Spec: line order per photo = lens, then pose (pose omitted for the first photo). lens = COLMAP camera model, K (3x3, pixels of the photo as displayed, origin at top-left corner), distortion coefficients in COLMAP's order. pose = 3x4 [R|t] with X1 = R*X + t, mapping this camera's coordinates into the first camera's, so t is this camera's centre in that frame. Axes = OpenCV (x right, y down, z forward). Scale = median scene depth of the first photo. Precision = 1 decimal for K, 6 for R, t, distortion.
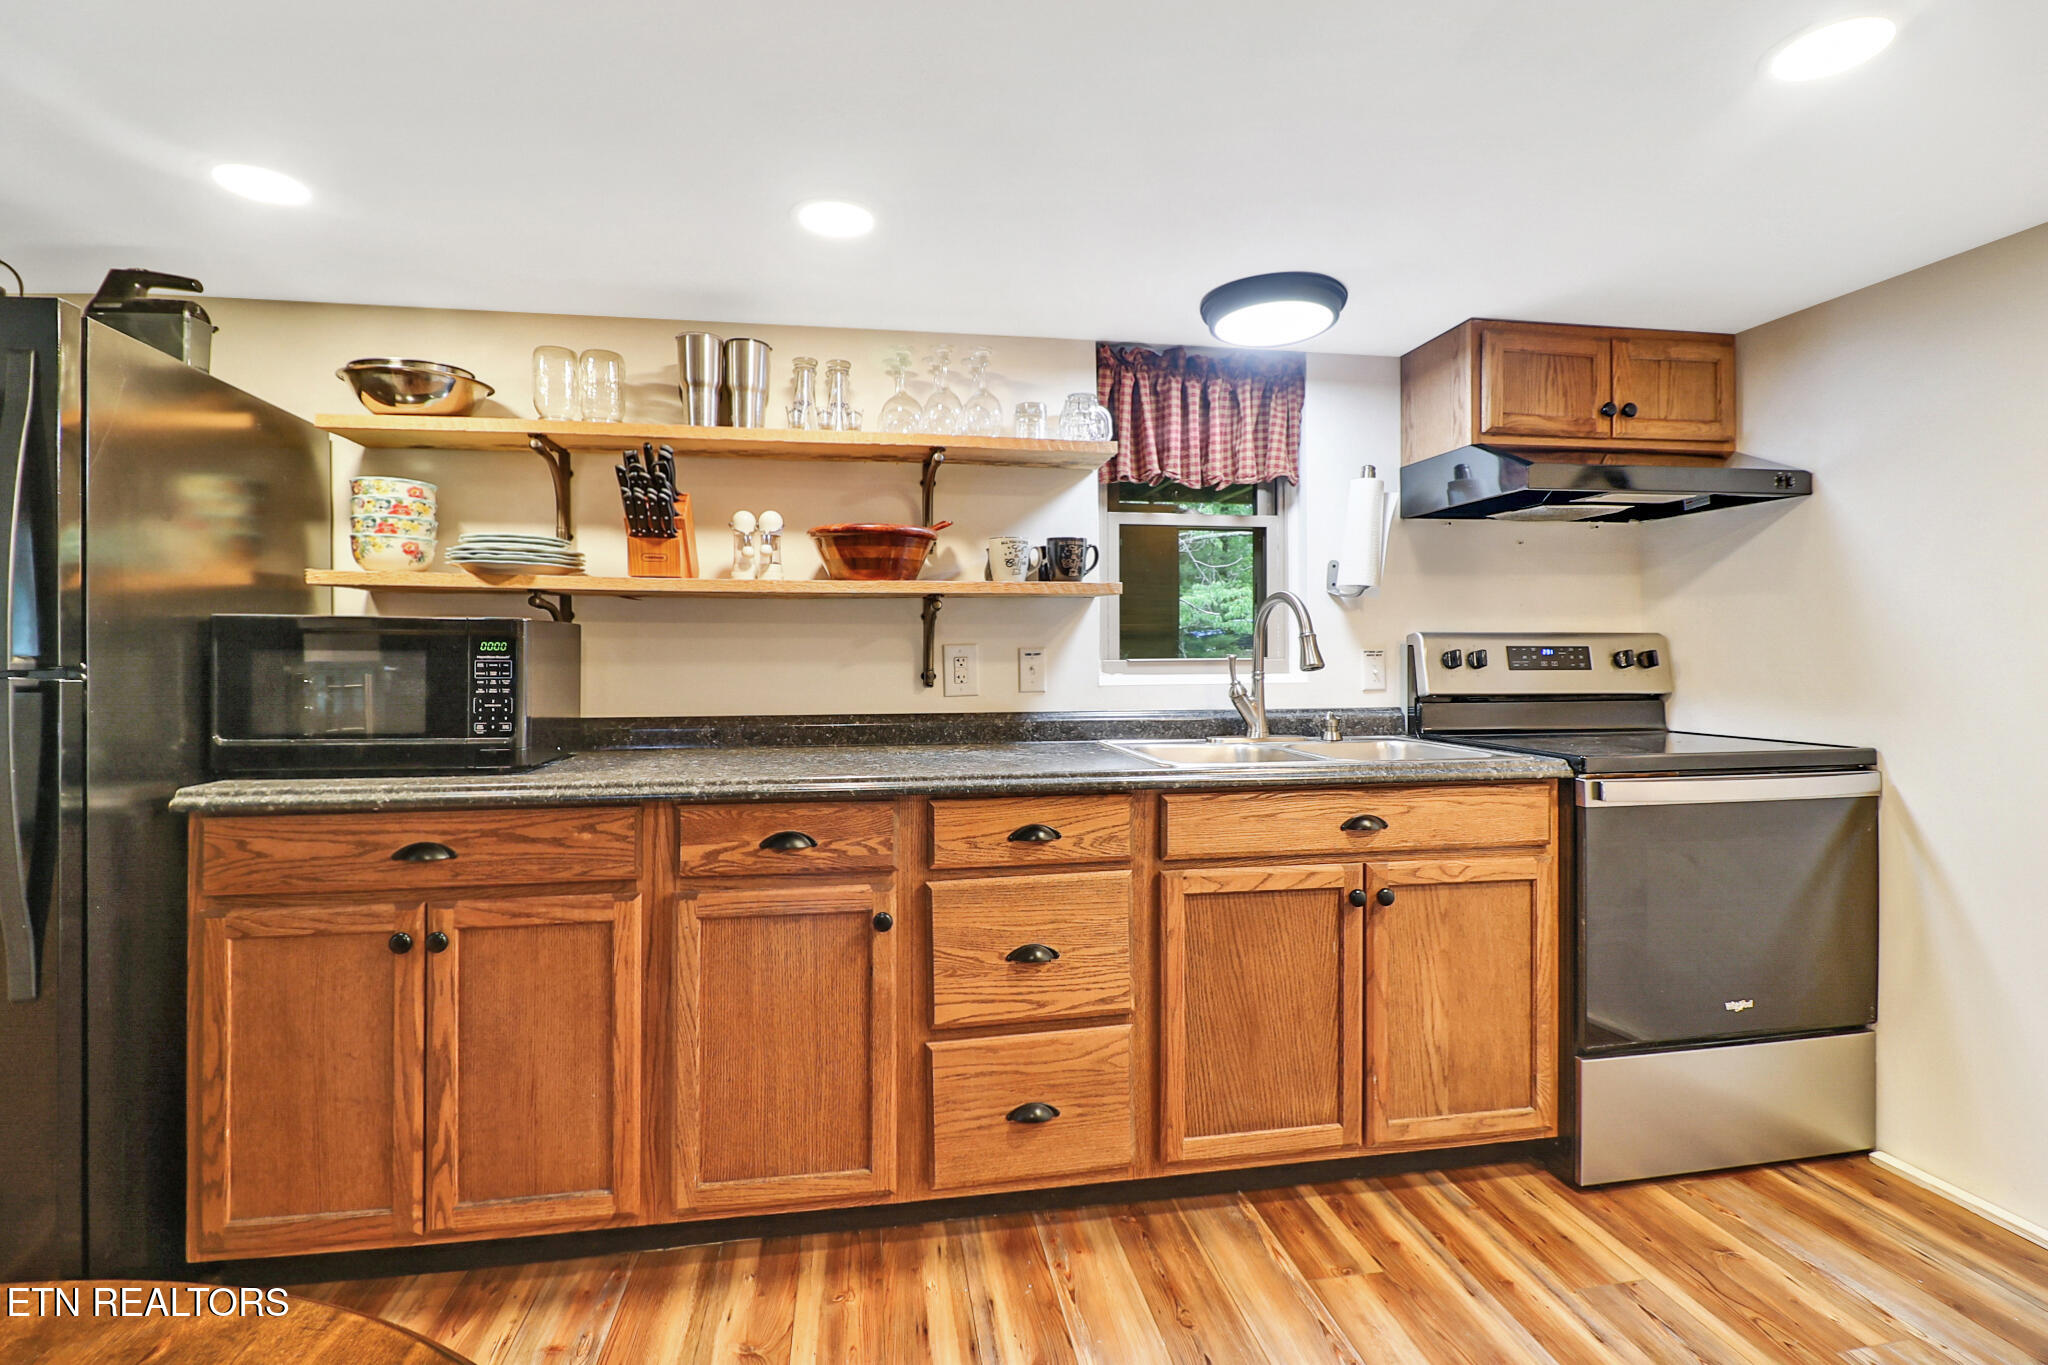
lens RADIAL K [[946.4, 0, 1013.3], [0, 946.4, 644.8], [0, 0, 1]] dist [0.012592, -0.017811]
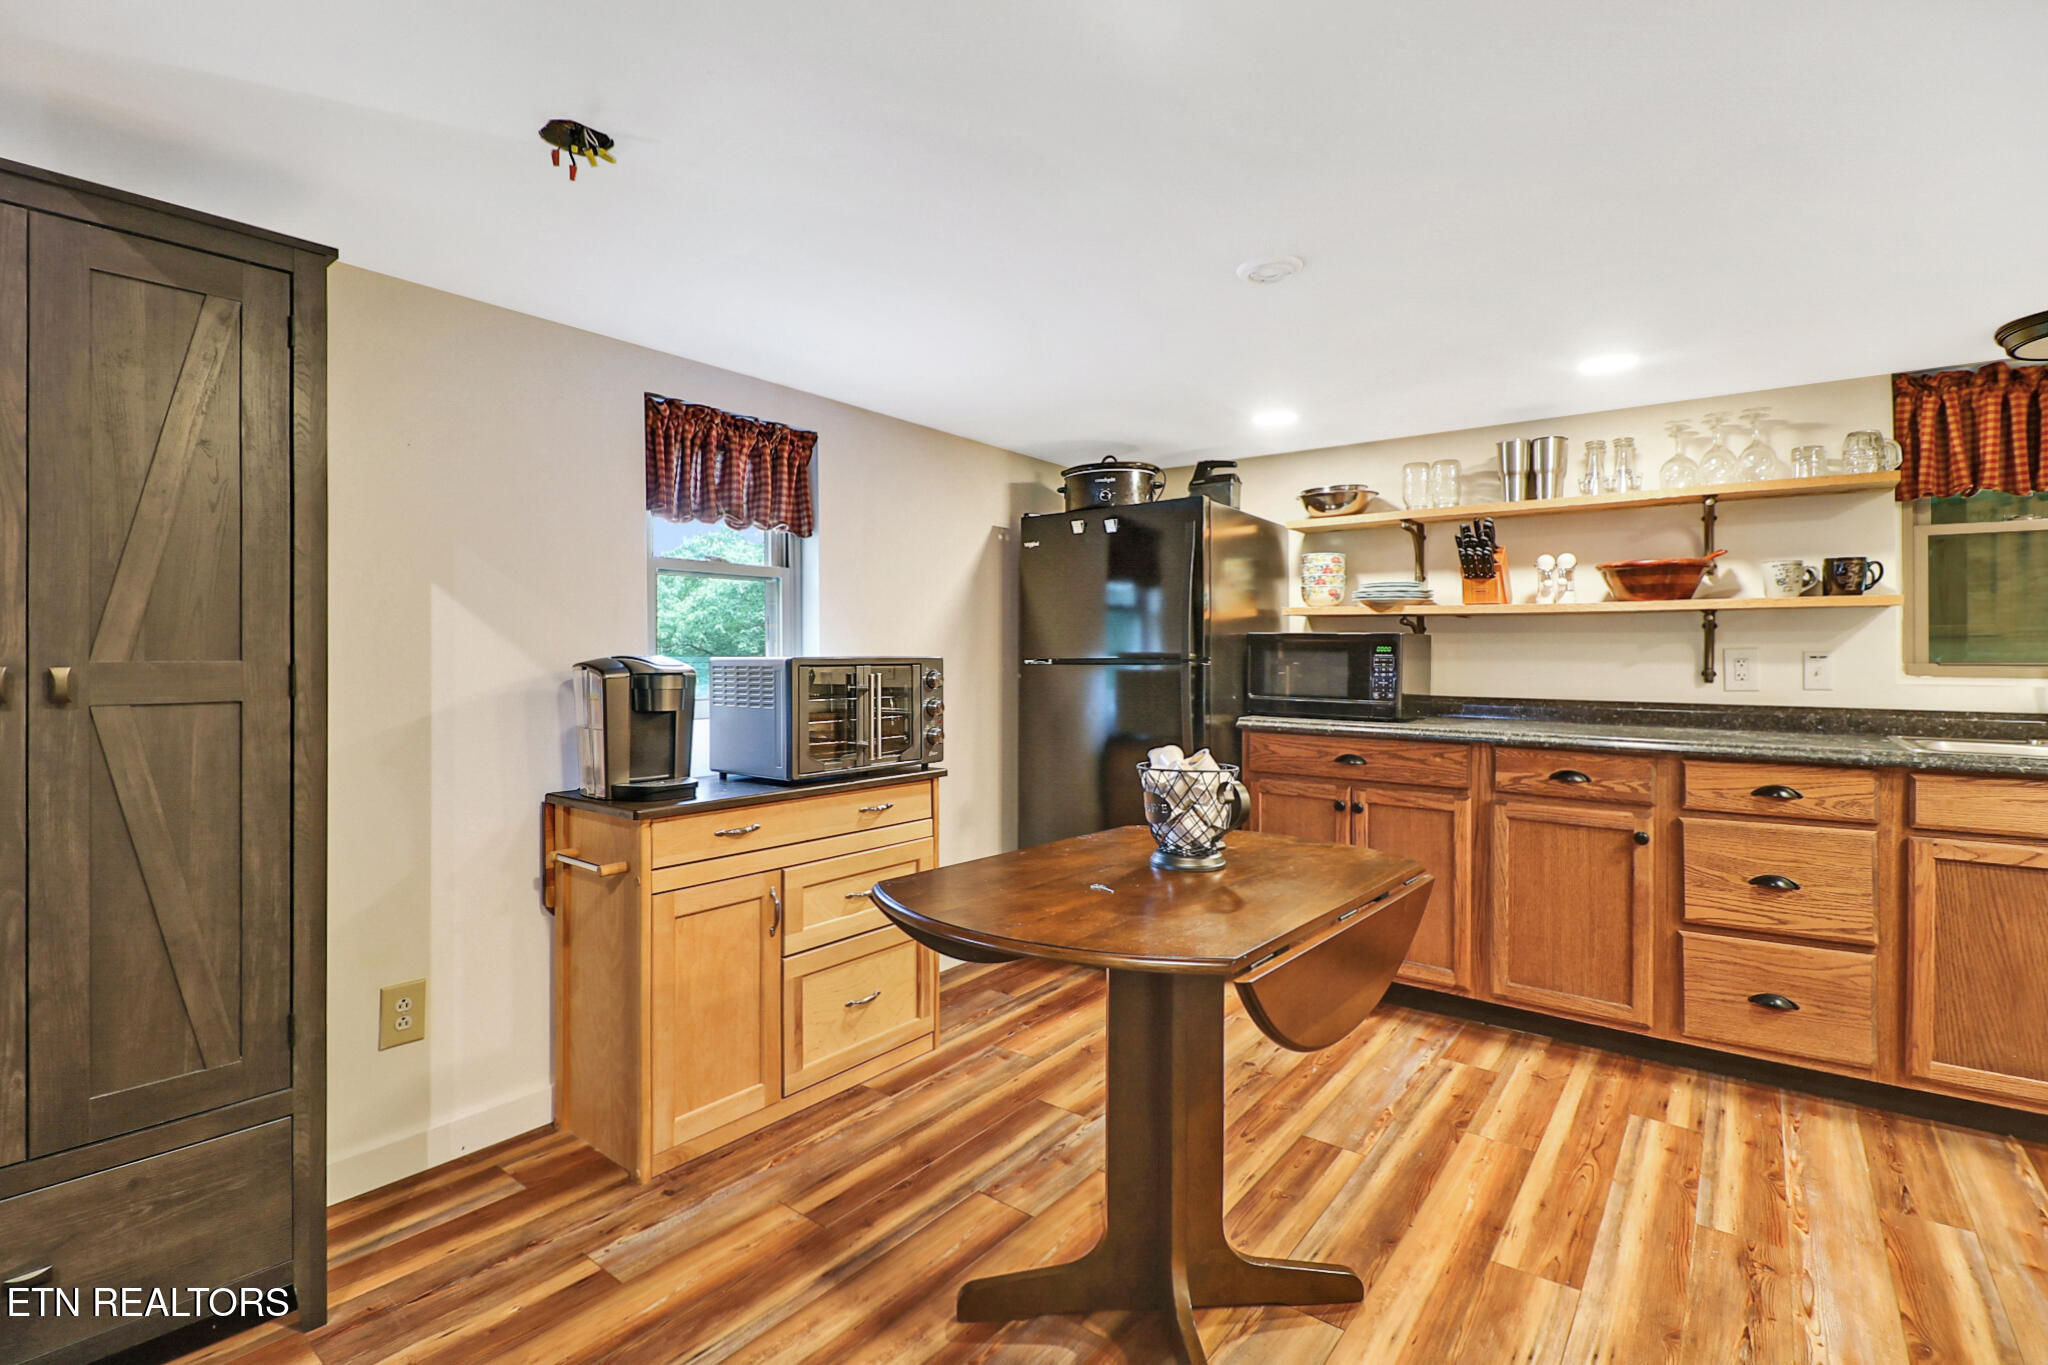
lens RADIAL K [[946.4, 0, 1013.3], [0, 946.4, 644.8], [0, 0, 1]] dist [0.012592, -0.017811]
pose [[0.678933, 0.000347, -0.734200, 0.266362], [-0.001459, 0.999999, -0.000877, -0.004155], [0.734199, 0.001667, 0.678933, -0.675239]]
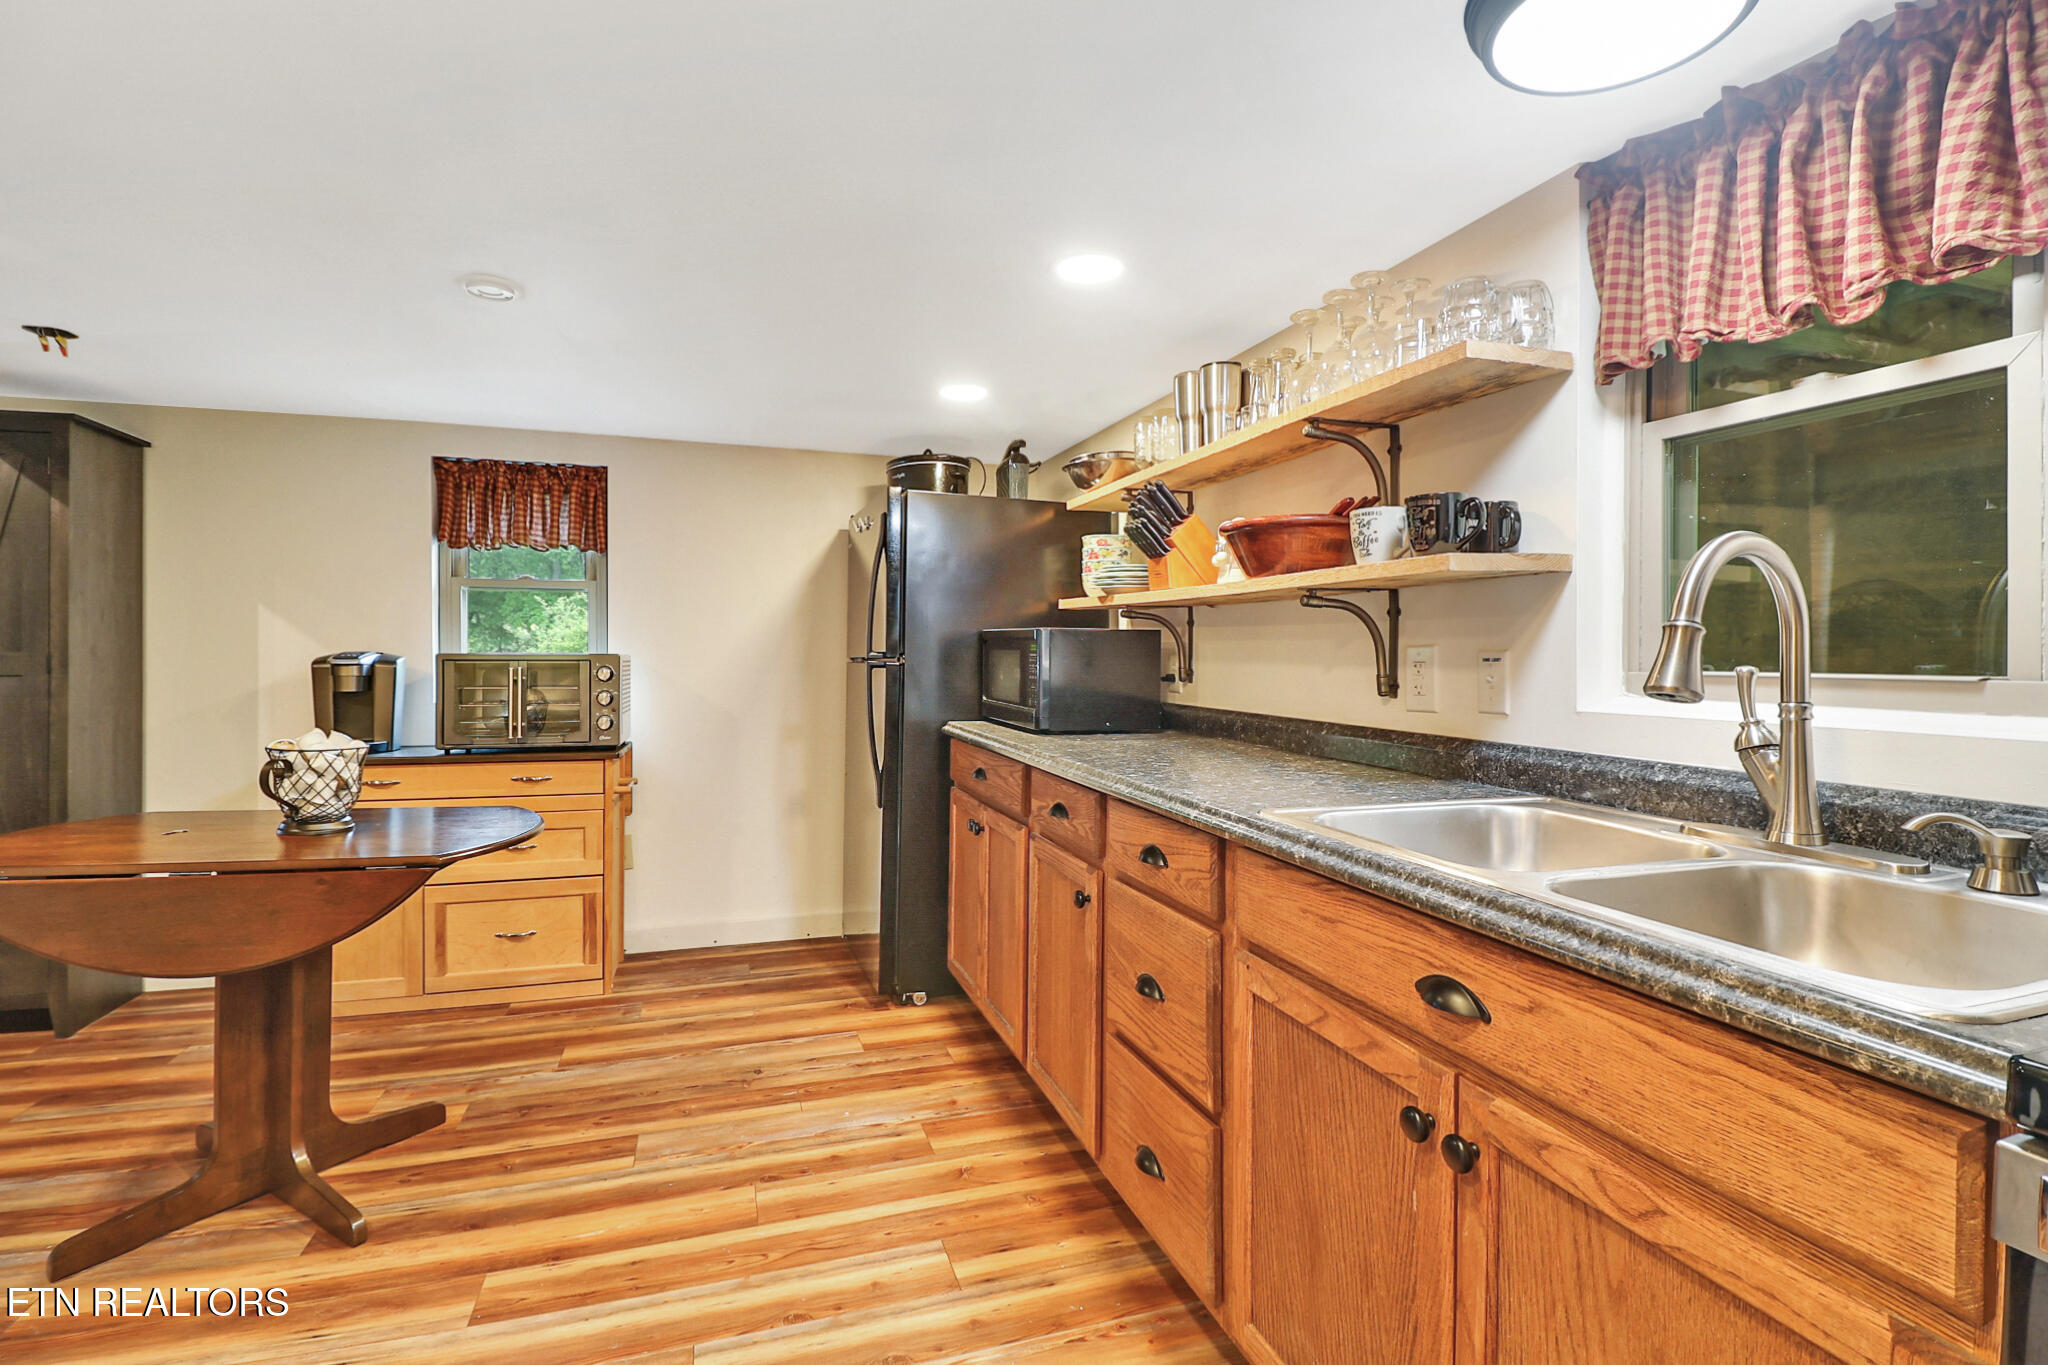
lens RADIAL K [[946.4, 0, 1013.3], [0, 946.4, 644.8], [0, 0, 1]] dist [0.012592, -0.017811]
pose [[0.143504, -0.001259, -0.989649, 0.897204], [0.000313, 0.999999, -0.001227, -0.000726], [0.989650, -0.000134, 0.143505, 0.734047]]
